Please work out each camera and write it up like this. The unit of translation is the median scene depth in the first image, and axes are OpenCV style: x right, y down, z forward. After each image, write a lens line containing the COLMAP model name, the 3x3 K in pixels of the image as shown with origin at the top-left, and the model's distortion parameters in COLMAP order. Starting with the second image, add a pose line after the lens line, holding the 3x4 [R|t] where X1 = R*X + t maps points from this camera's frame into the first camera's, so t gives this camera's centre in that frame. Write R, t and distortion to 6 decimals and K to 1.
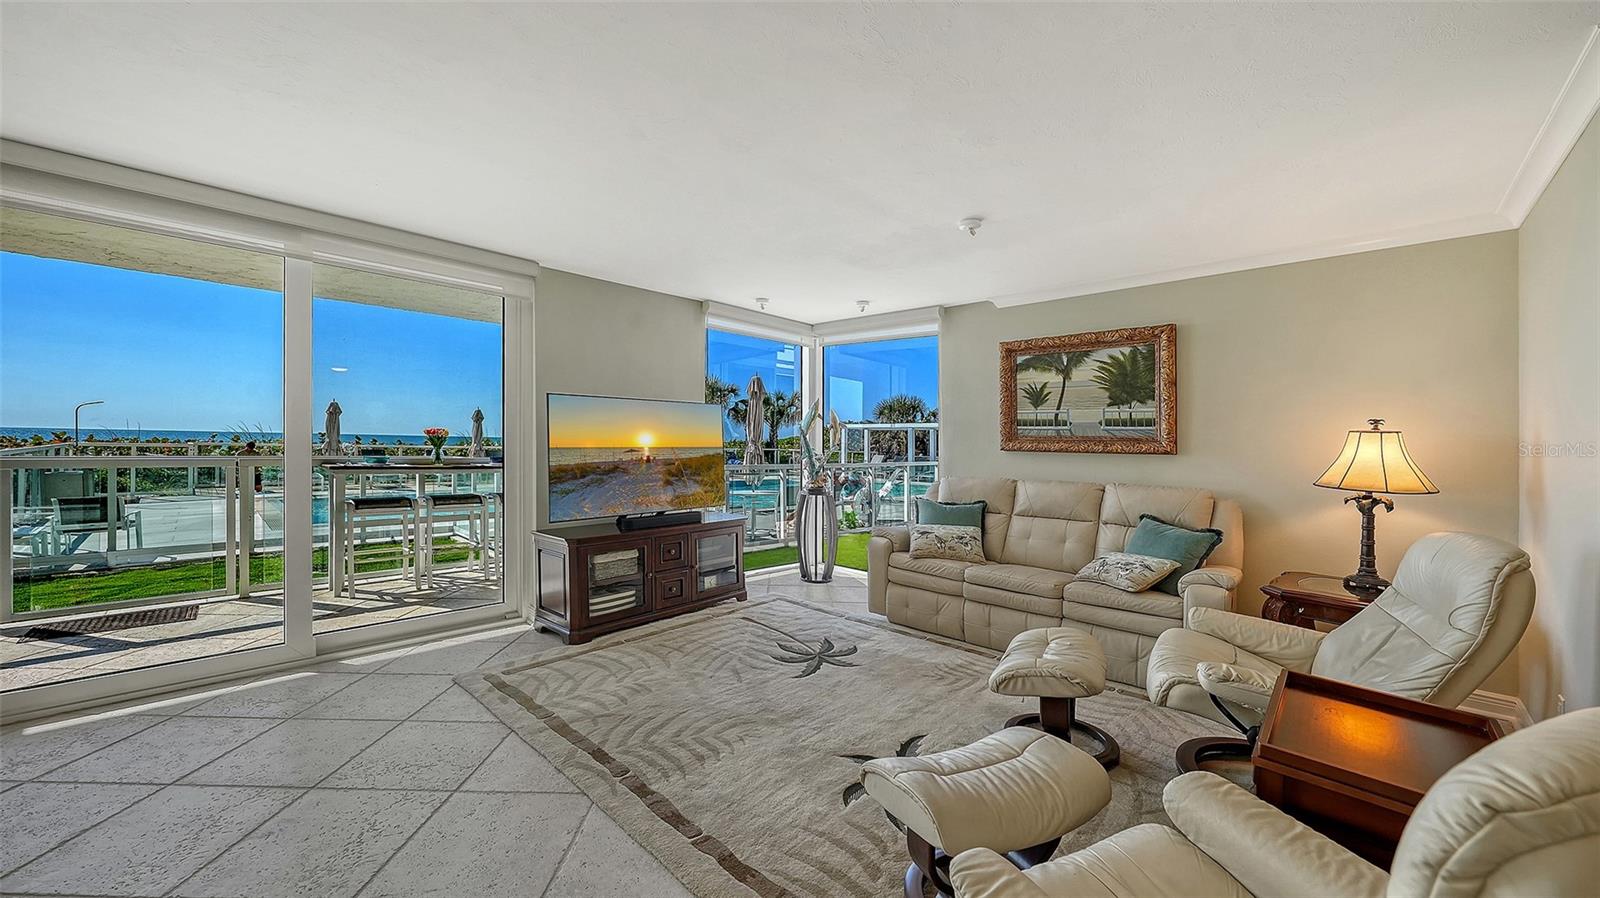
lens RADIAL K [[582.4, 0, 797.0], [0, 582.4, 445.2], [0, 0, 1]] dist [-0.001909, -0.000291]
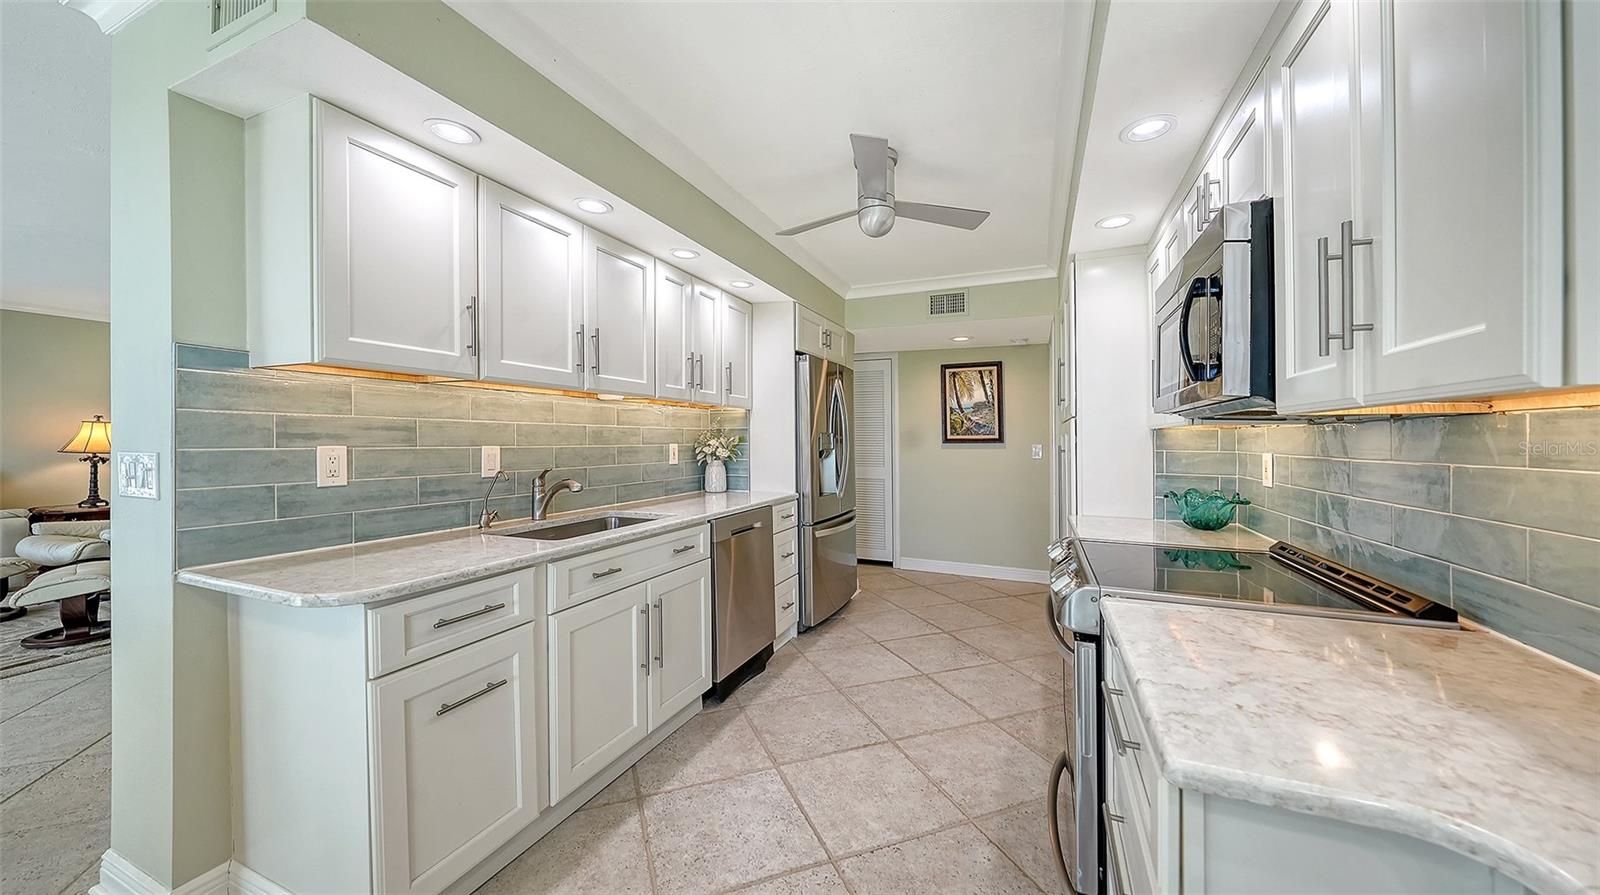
lens RADIAL K [[557.3, 0, 791.3], [0, 557.3, 436.2], [0, 0, 1]] dist [0.000552, -0.000030]
pose [[-0.349341, -0.009266, 0.936950, -1.060125], [0.002187, 0.999940, 0.010705, 0.006454], [-0.936993, 0.005789, -0.349300, -0.338836]]
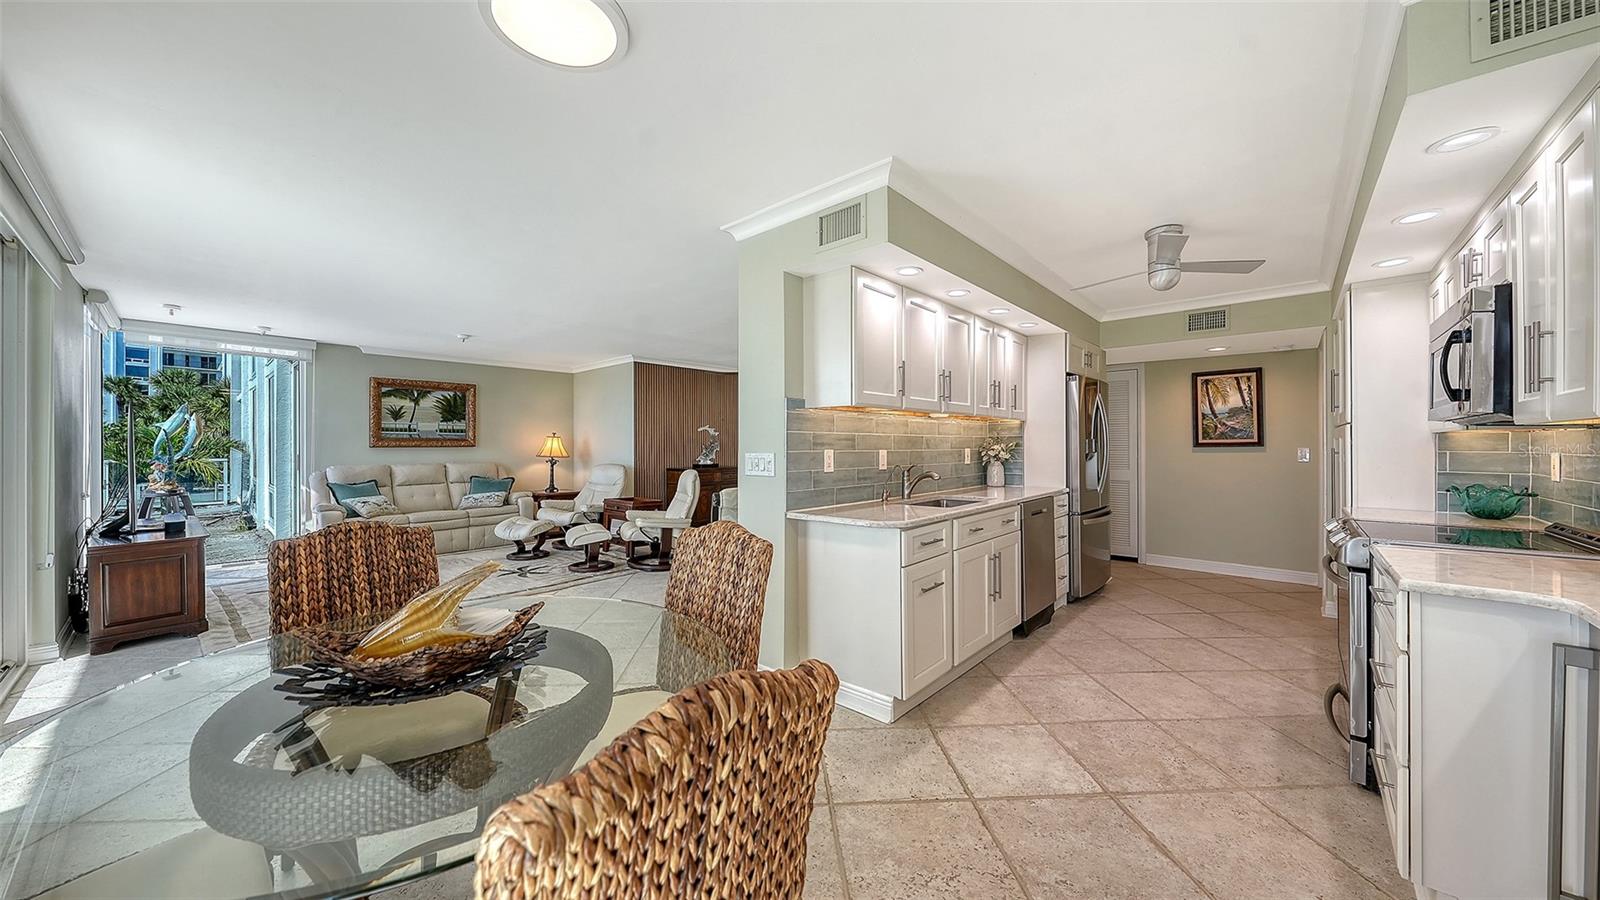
lens RADIAL K [[557.3, 0, 802.4], [0, 557.3, 451.0], [0, 0, 1]] dist [0.000552, -0.000030]
pose [[-0.051223, -0.022313, 0.998438, -1.308475], [0.013901, 0.999638, 0.023053, 0.001342], [-0.998590, 0.015060, -0.050894, -0.068799]]
